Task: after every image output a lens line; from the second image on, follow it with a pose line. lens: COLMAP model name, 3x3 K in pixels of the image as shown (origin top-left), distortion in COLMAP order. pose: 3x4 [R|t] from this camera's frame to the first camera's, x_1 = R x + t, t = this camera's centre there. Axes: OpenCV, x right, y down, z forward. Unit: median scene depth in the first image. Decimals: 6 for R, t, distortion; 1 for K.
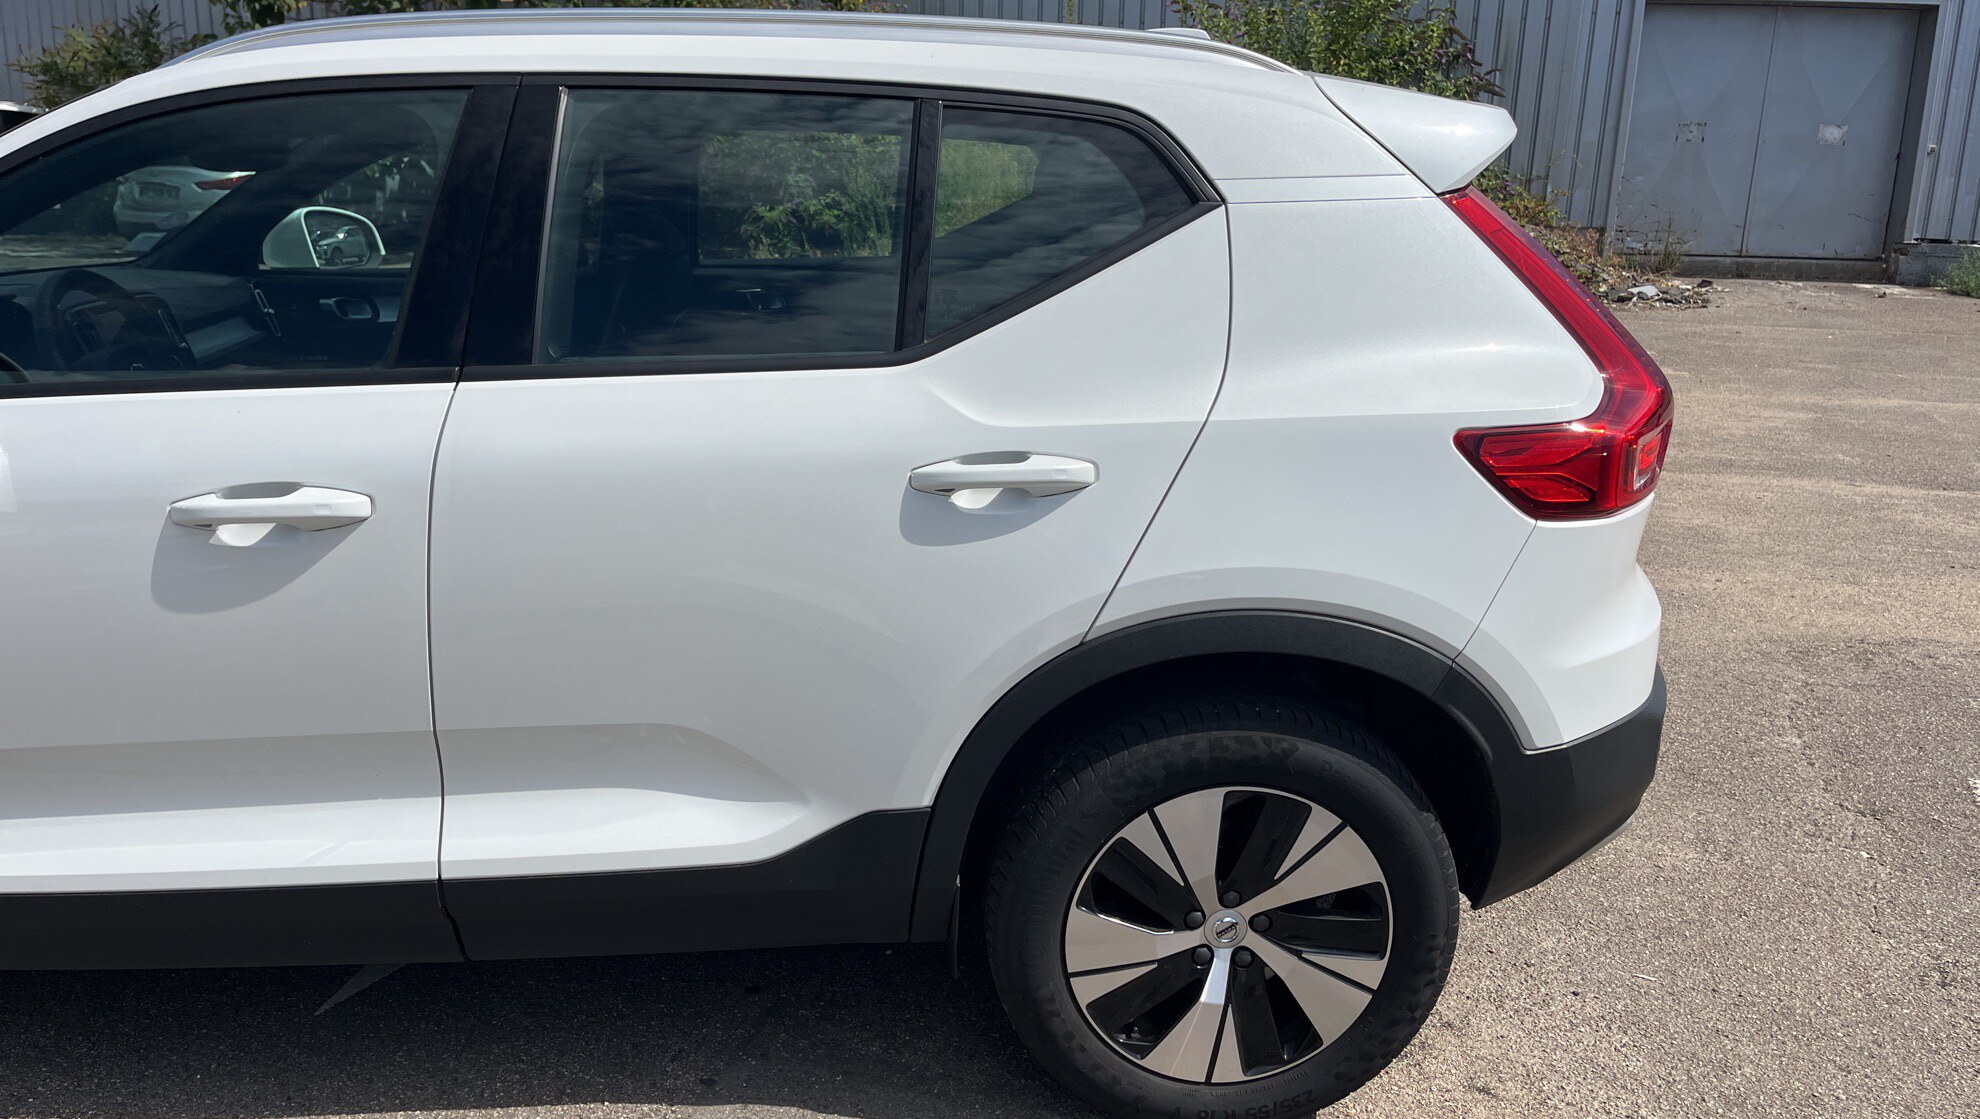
lens RADIAL K [[1582.8, 0, 1007.0], [0, 1582.8, 580.3], [0, 0, 1]] dist [0.026449, -0.004118]
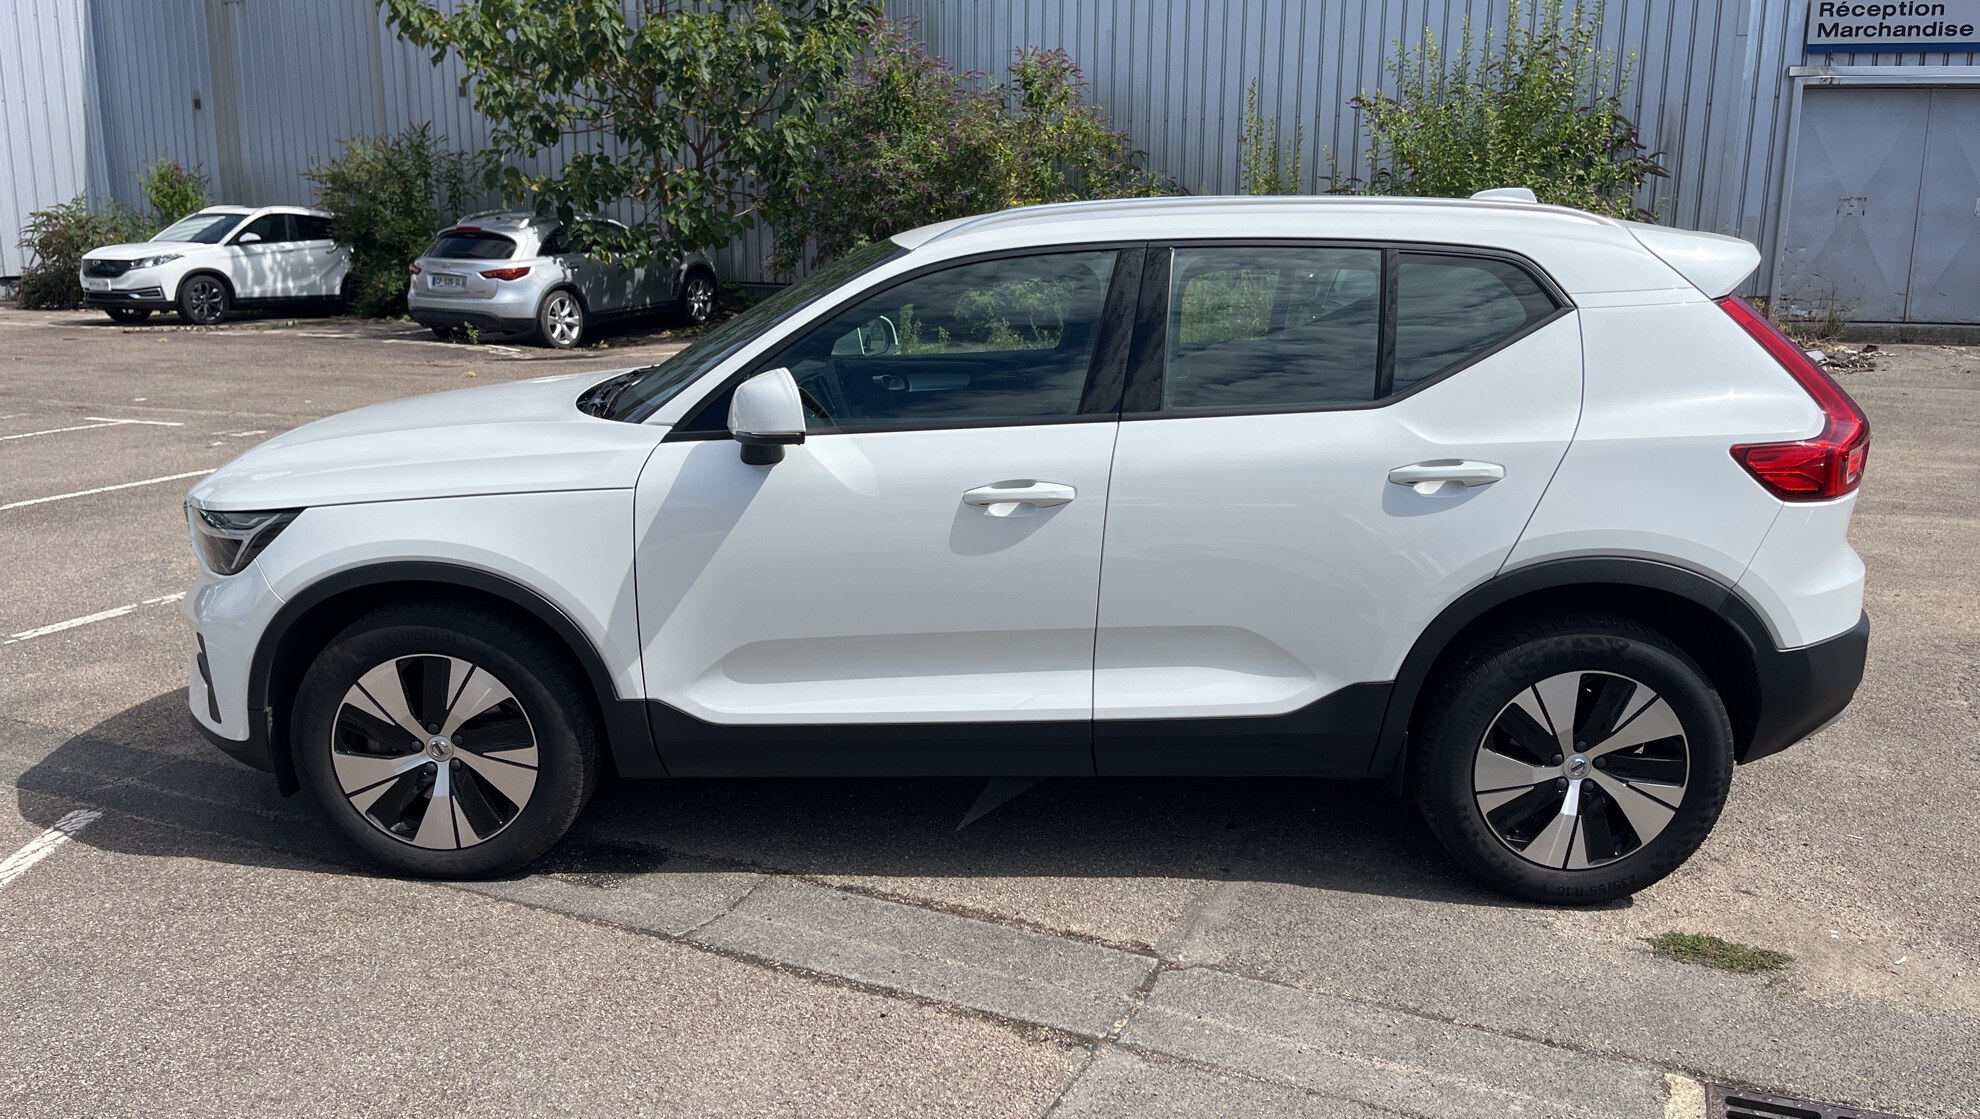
lens RADIAL K [[1588.3, 0, 990.0], [0, 1588.3, 559.5], [0, 0, 1]] dist [0.100828, -0.155284]
pose [[0.996261, 0.000734, -0.086393, -0.284036], [-0.005767, 0.998299, -0.058015, 0.104828], [0.086204, 0.058296, 0.994571, -0.598752]]
